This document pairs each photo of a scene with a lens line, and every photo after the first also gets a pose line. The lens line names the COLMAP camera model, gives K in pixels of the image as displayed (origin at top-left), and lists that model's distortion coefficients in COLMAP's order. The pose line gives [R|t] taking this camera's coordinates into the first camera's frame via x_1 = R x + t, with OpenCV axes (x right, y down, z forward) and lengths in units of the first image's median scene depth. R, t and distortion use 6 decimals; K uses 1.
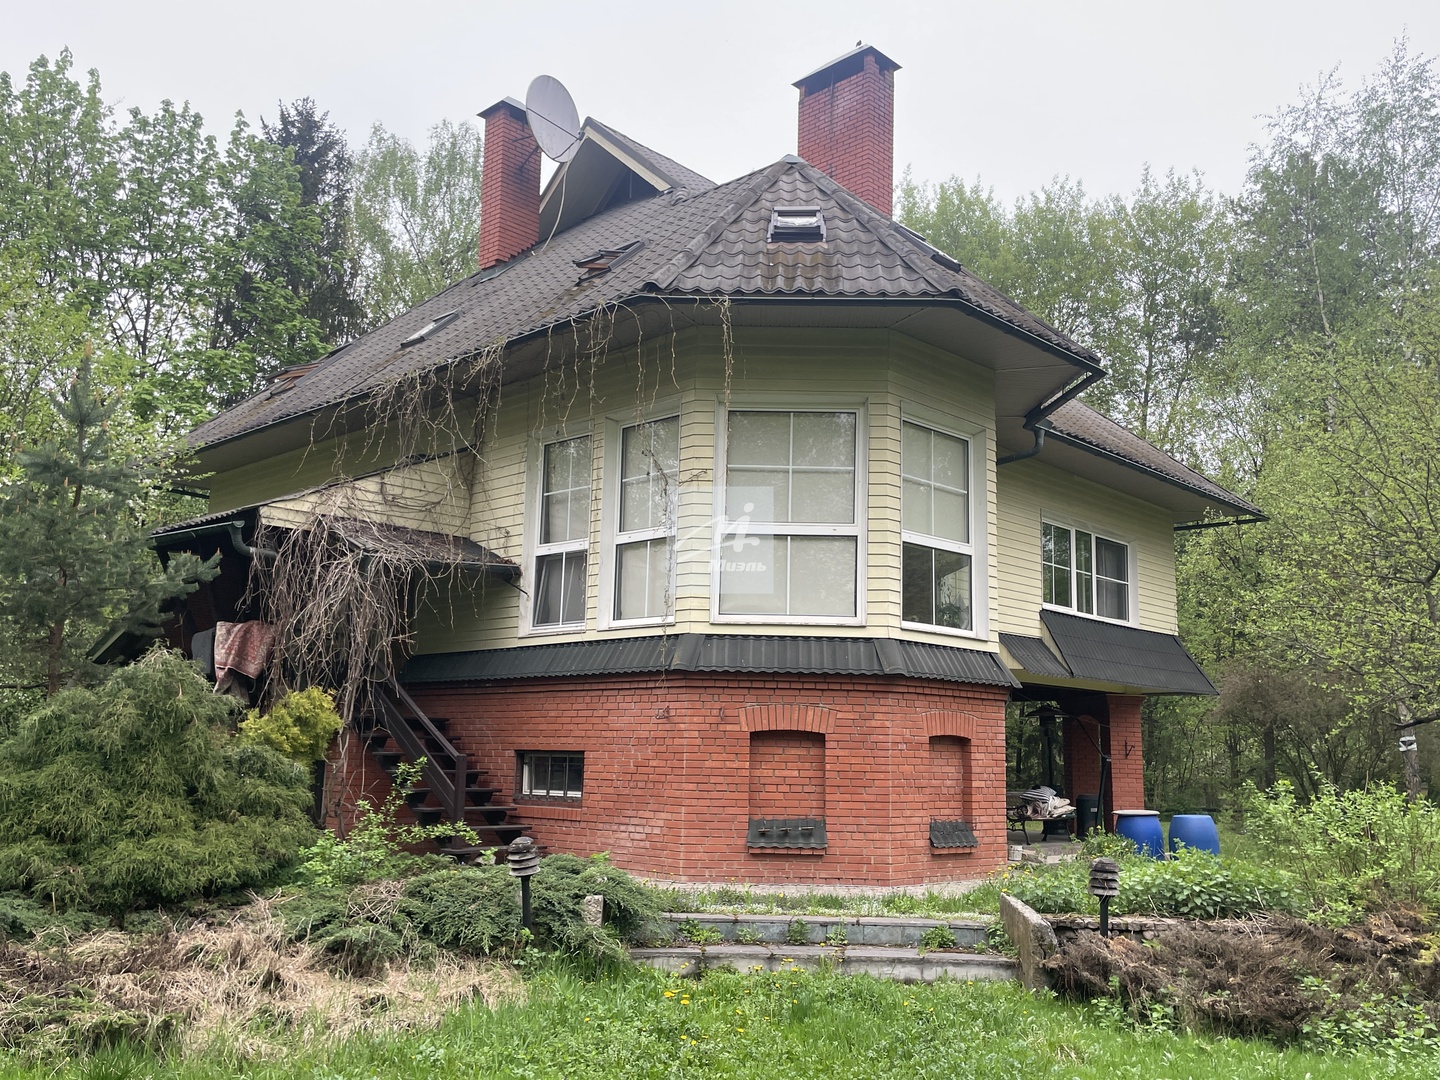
lens RADIAL K [[1234.0, 0, 723.4], [0, 1234.0, 547.3], [0, 0, 1]] dist [0.060817, -0.011049]
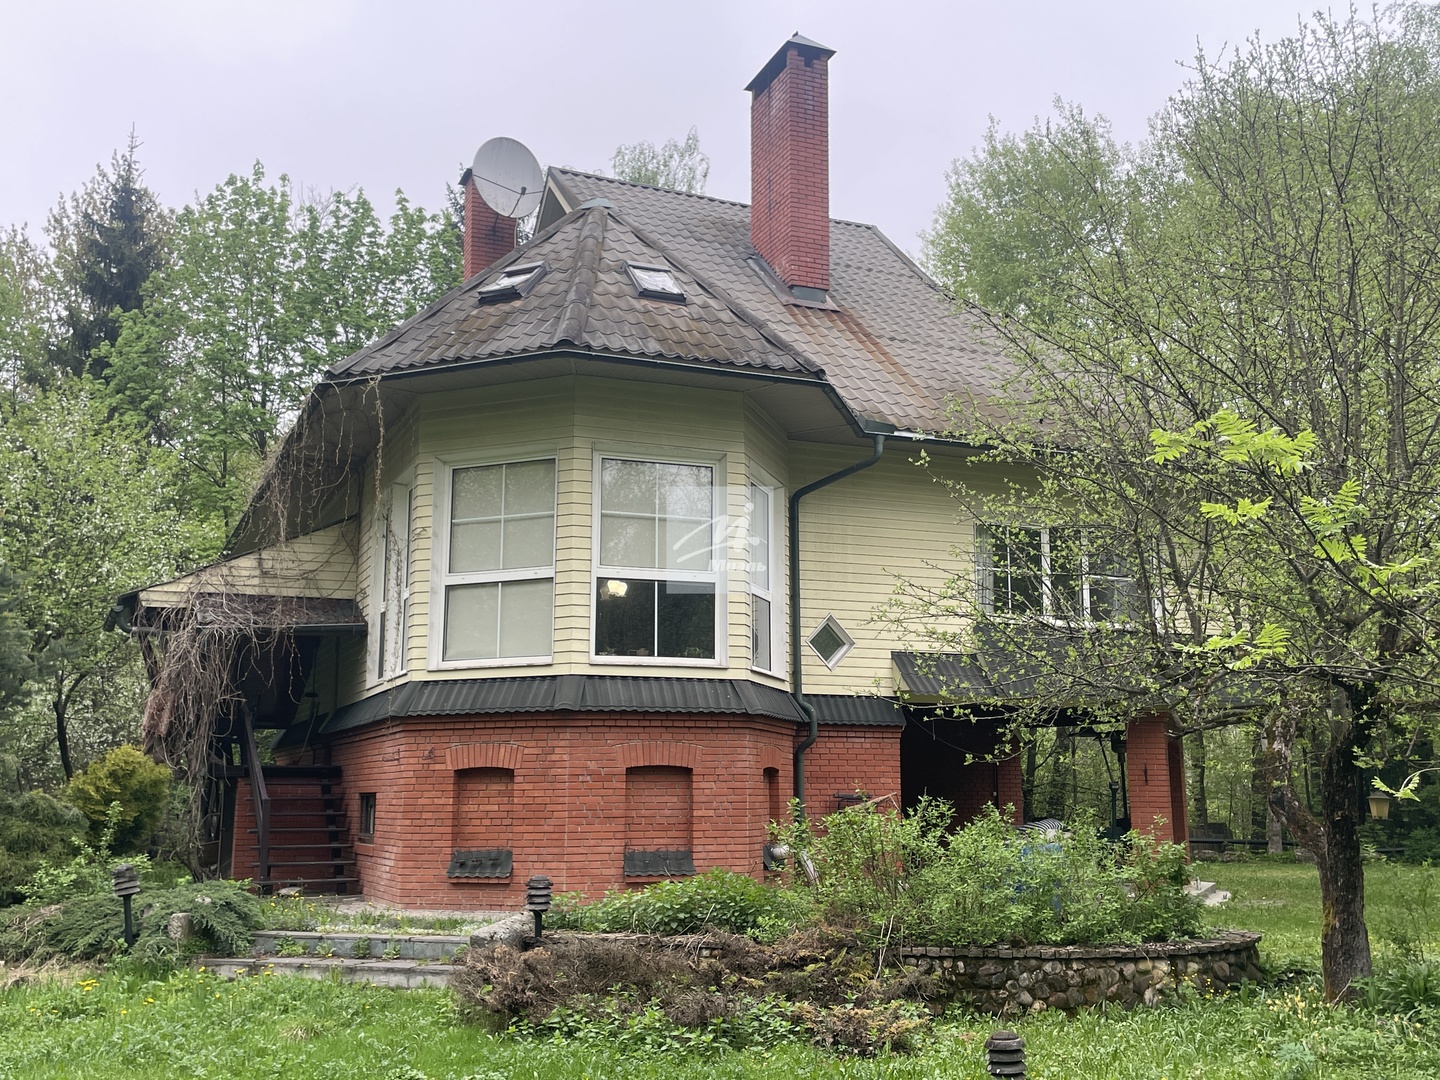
lens RADIAL K [[1450.0, 0, 716.1], [0, 1450.0, 532.4], [0, 0, 1]] dist [0.023798, 0.000000]
pose [[0.925923, -0.094523, -0.365695, 0.685193], [0.088812, 0.995520, -0.032449, 0.004785], [0.367123, -0.002433, 0.930169, -0.085929]]
